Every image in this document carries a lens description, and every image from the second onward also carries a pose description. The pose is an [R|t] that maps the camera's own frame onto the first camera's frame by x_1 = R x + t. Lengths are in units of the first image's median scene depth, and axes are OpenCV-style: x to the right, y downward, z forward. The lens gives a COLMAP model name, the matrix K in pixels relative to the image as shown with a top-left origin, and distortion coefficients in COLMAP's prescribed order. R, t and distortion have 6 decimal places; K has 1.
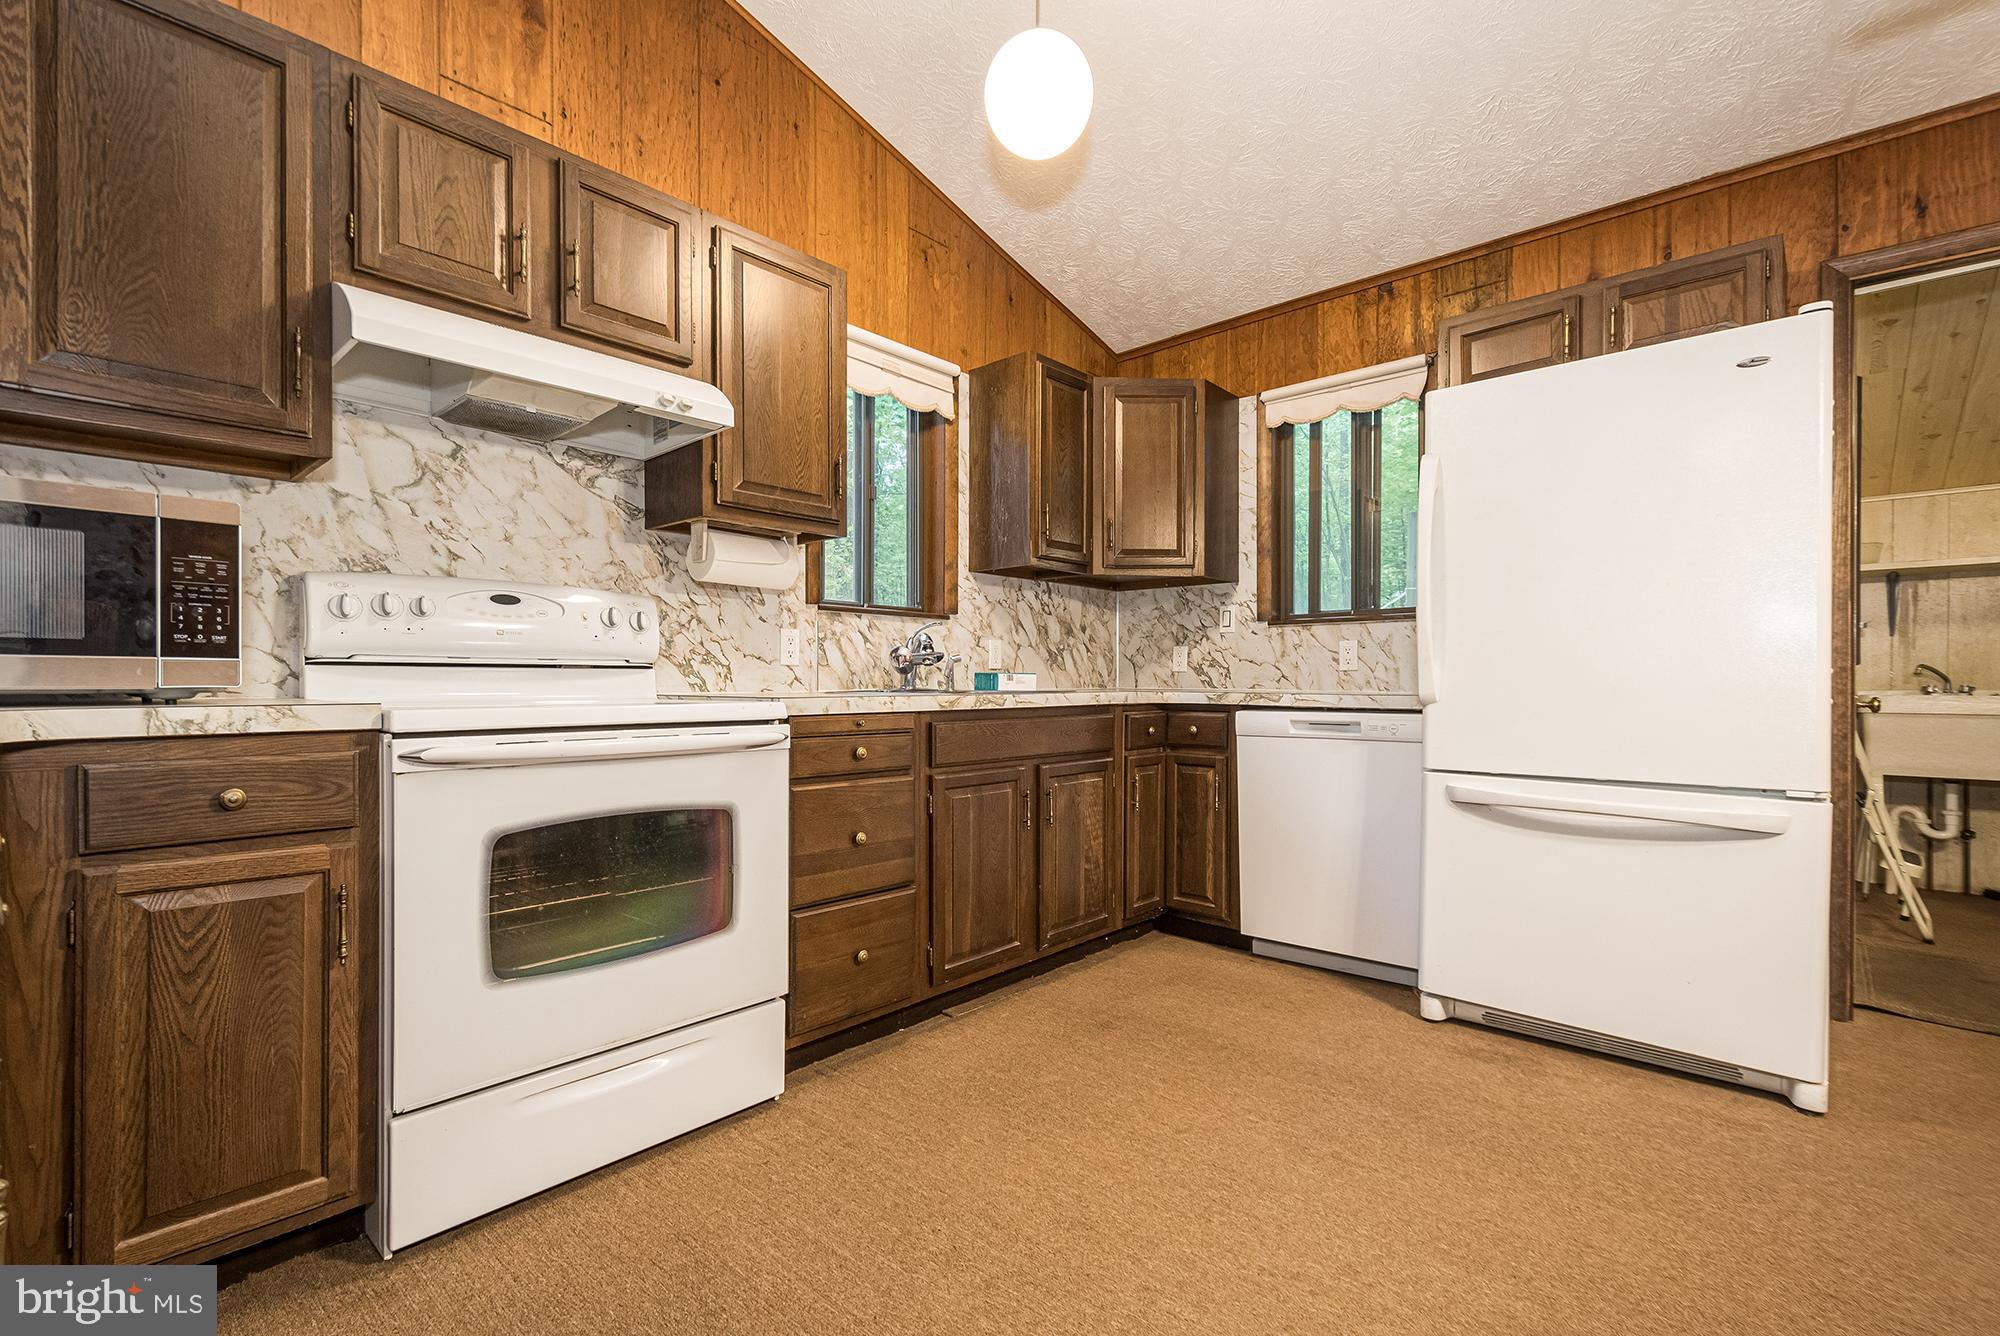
lens RADIAL K [[870.5, 0, 972.2], [0, 870.5, 684.6], [0, 0, 1]] dist [0.016688, -0.000426]
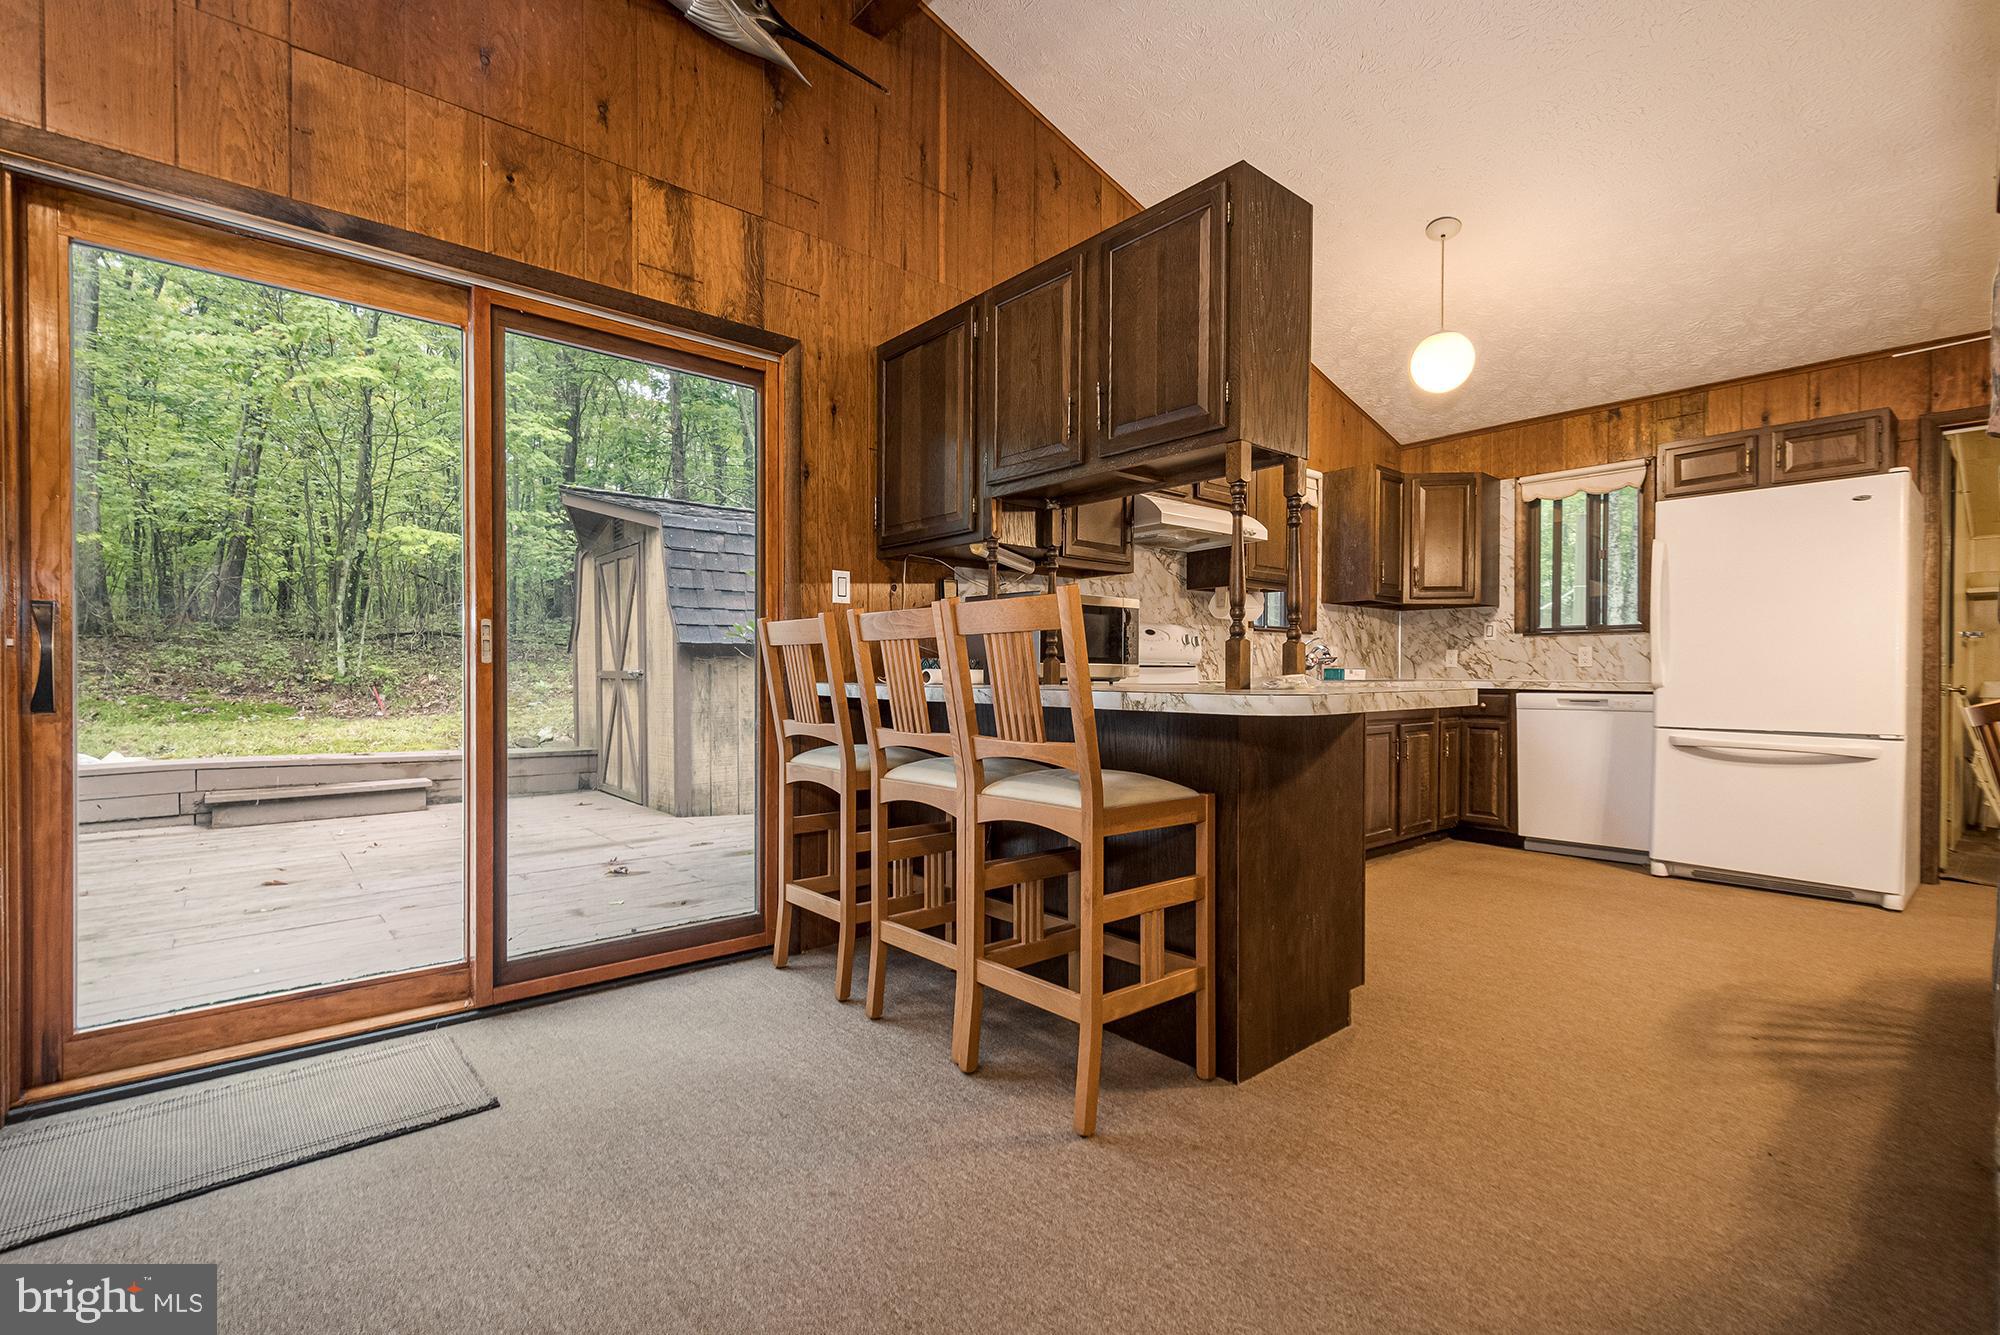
lens RADIAL K [[881.4, 0, 982.1], [0, 881.4, 679.4], [0, 0, 1]] dist [0.015038, -0.000427]
pose [[0.994438, 0.001822, -0.105305, -0.510454], [-0.001356, 0.999989, 0.004499, -0.000682], [0.105312, -0.004331, 0.994430, -0.723392]]
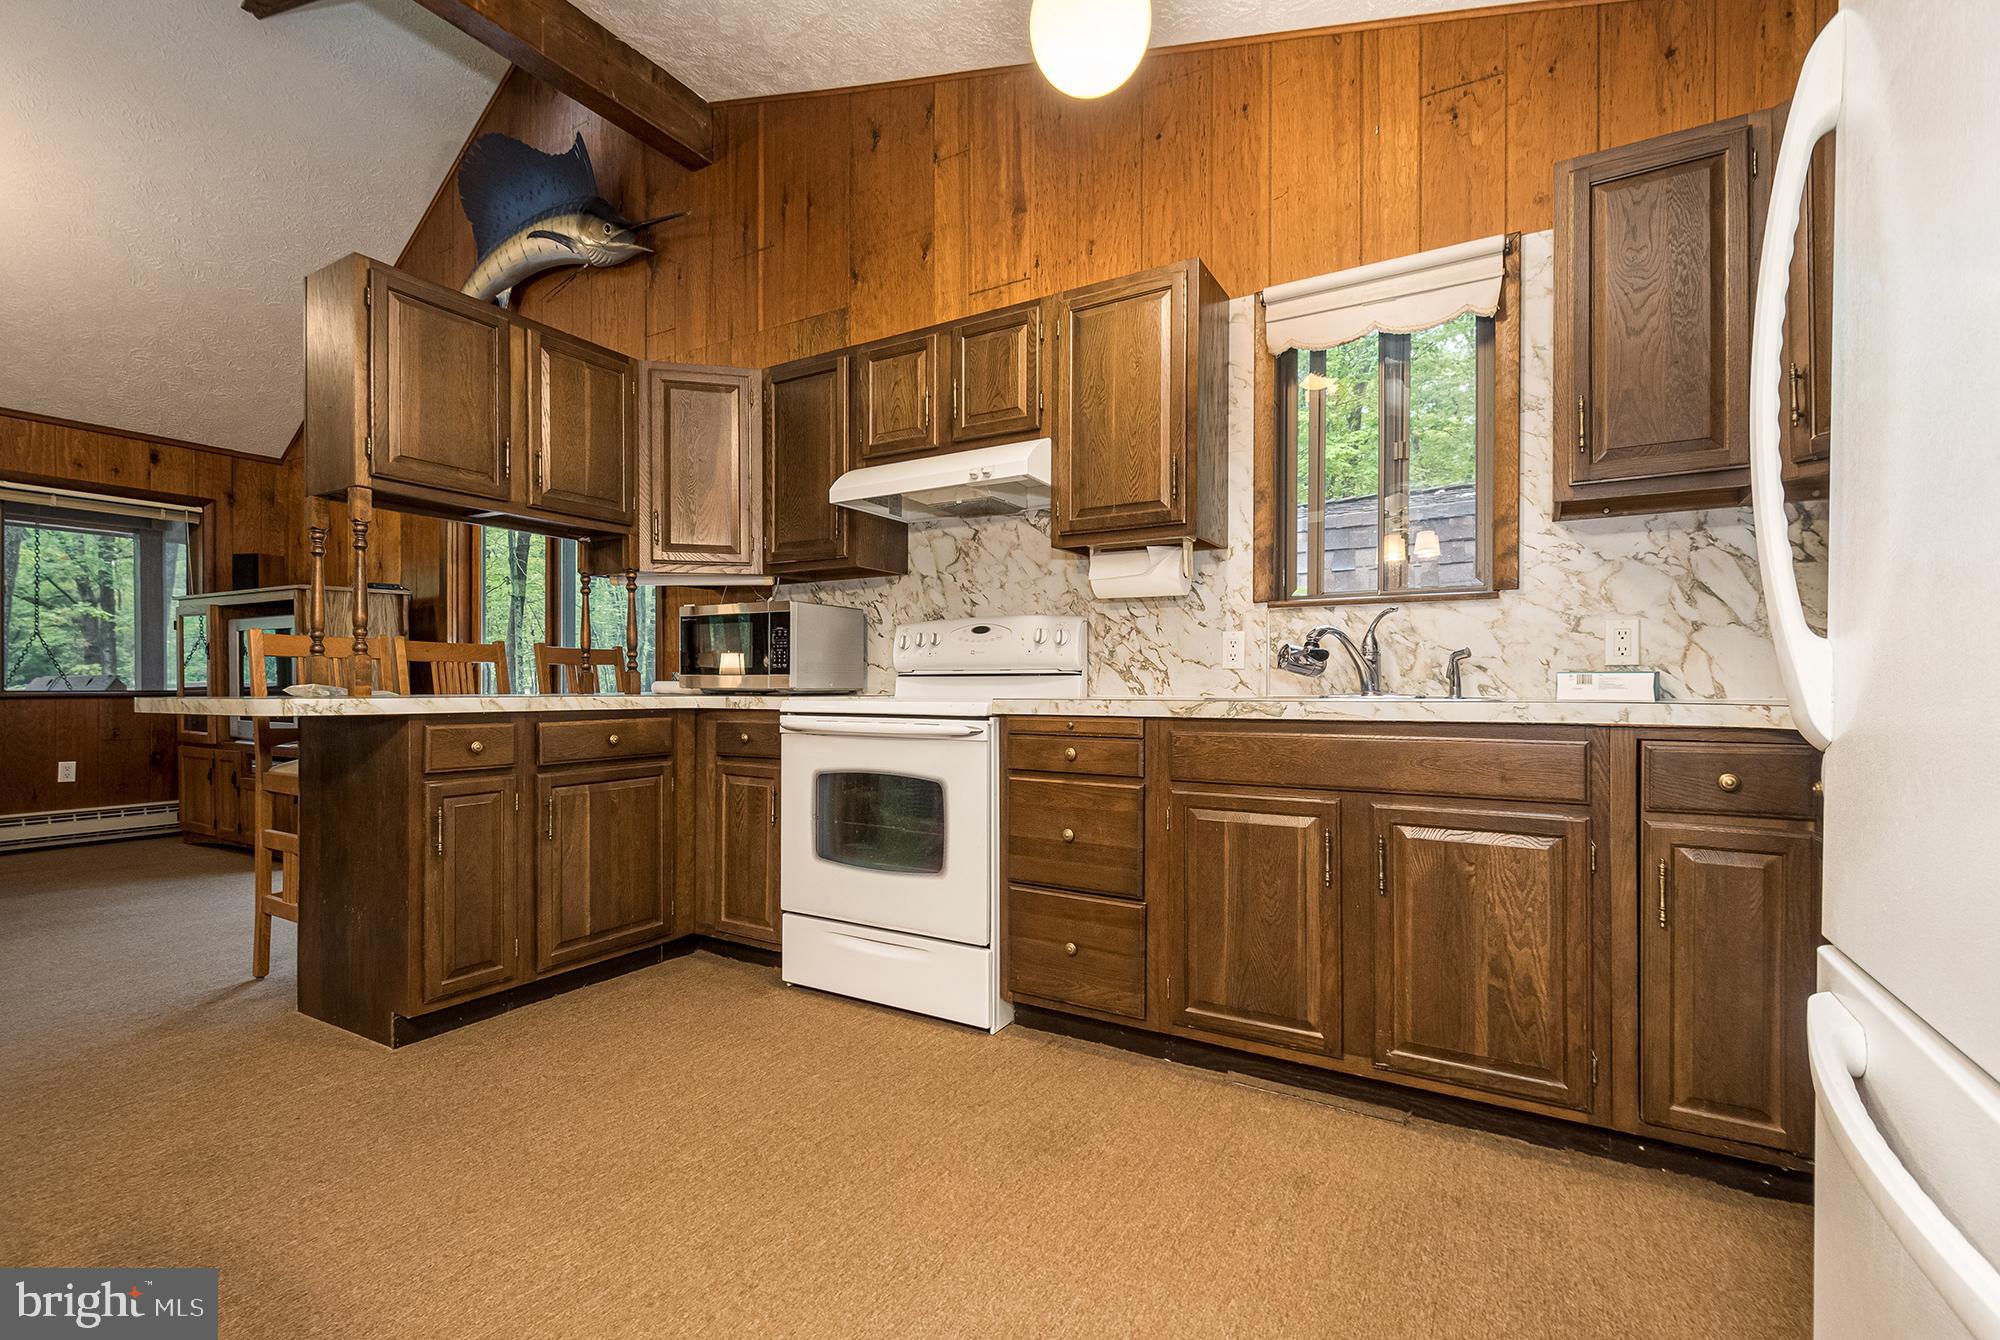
lens RADIAL K [[881.4, 0, 982.1], [0, 881.4, 681.9], [0, 0, 1]] dist [0.015038, -0.000427]
pose [[0.218827, -0.006312, -0.975743, 0.662106], [-0.004280, 0.999963, -0.007429, 0.000613], [0.975754, 0.005802, 0.218792, 0.496147]]
